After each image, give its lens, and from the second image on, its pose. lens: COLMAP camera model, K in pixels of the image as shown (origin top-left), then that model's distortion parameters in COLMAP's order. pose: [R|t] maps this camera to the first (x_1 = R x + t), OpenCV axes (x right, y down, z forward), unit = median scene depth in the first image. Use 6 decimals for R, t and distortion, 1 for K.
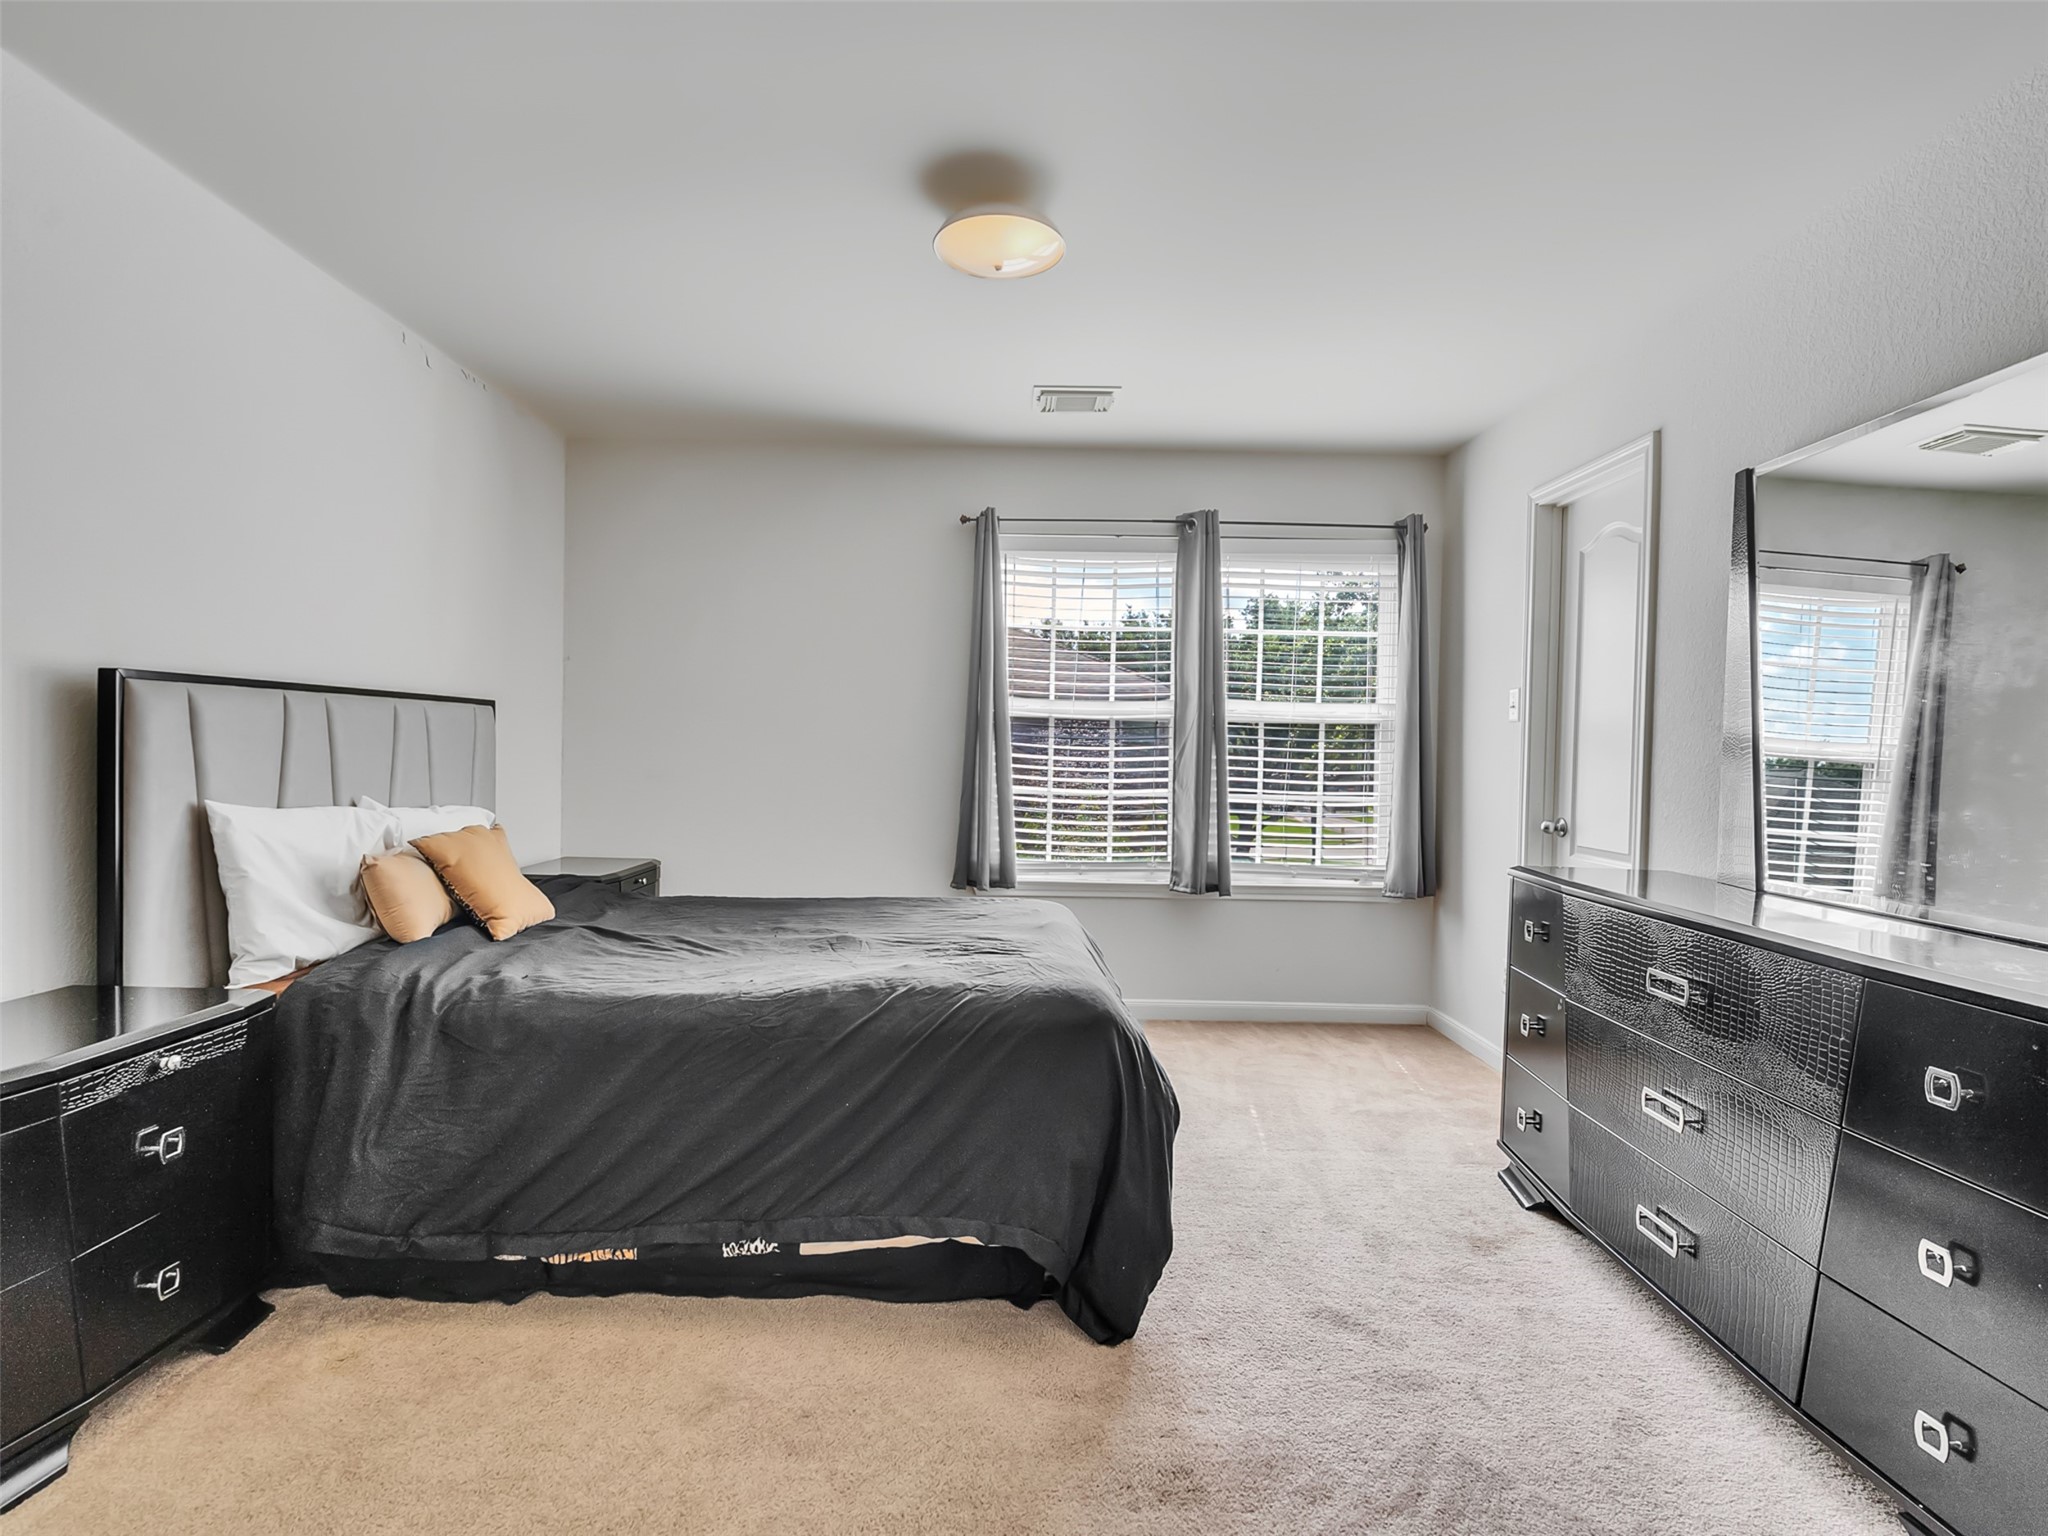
lens RADIAL K [[1054.0, 0, 1025.1], [0, 1054.0, 770.9], [0, 0, 1]] dist [-0.002504, 0.004370]
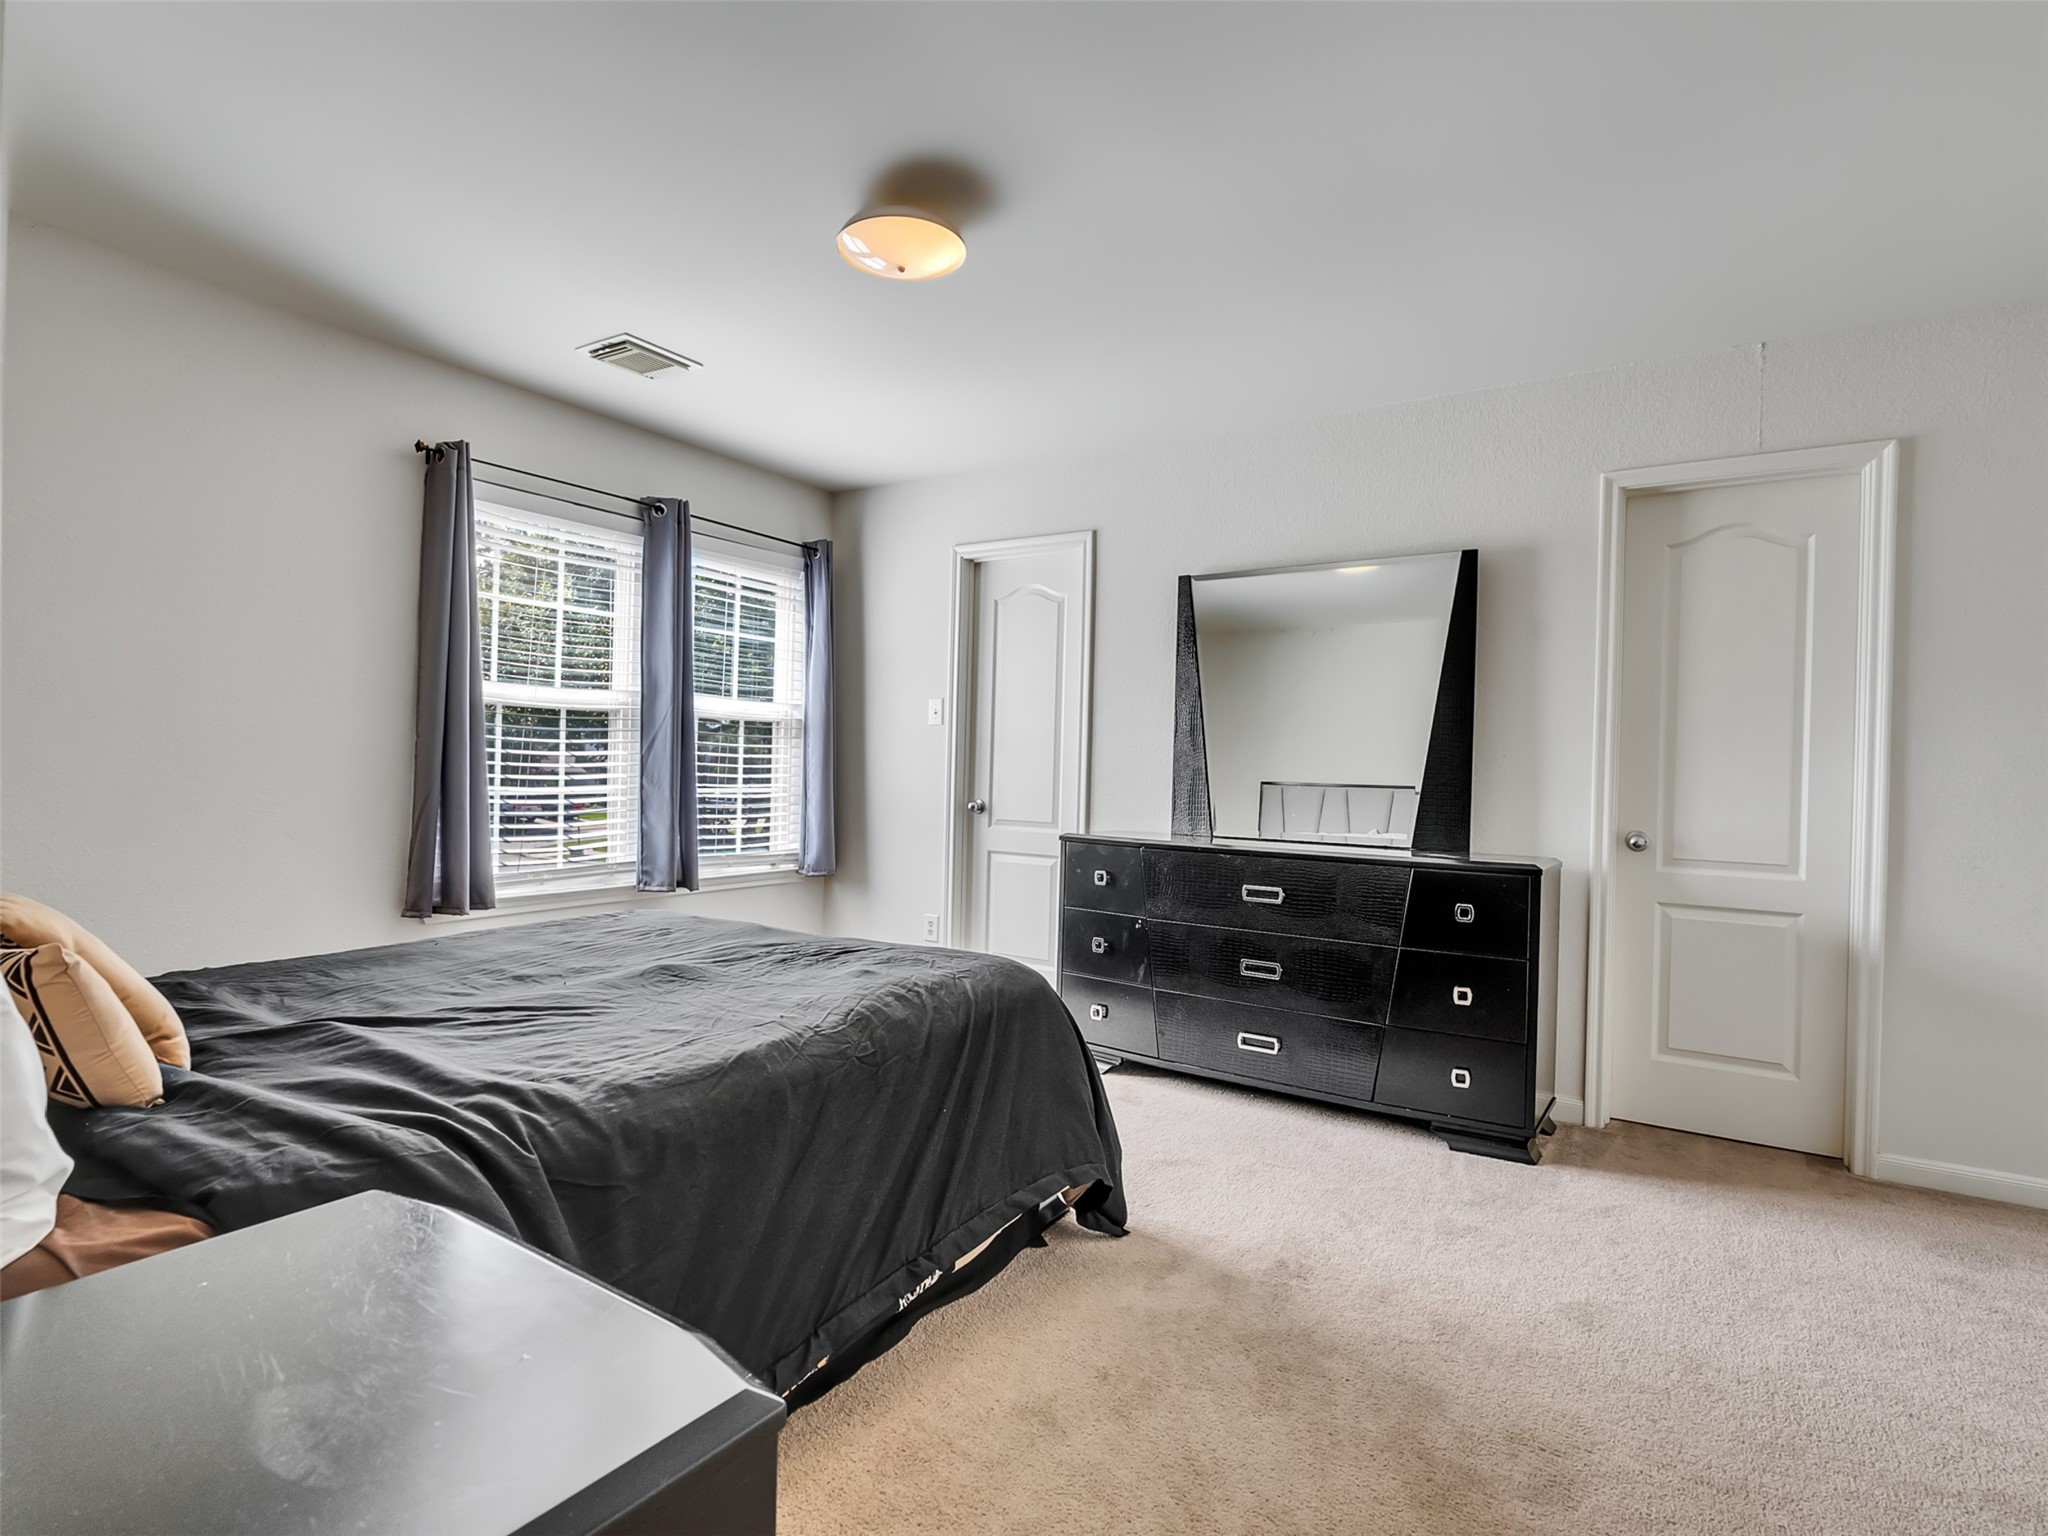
lens RADIAL K [[1054.0, 0, 986.4], [0, 1054.0, 774.0], [0, 0, 1]] dist [-0.002504, 0.004370]
pose [[0.551174, -0.014669, 0.834261, -0.492308], [0.004955, 0.999885, 0.014308, -0.004671], [-0.834376, -0.003752, 0.551183, 0.220022]]
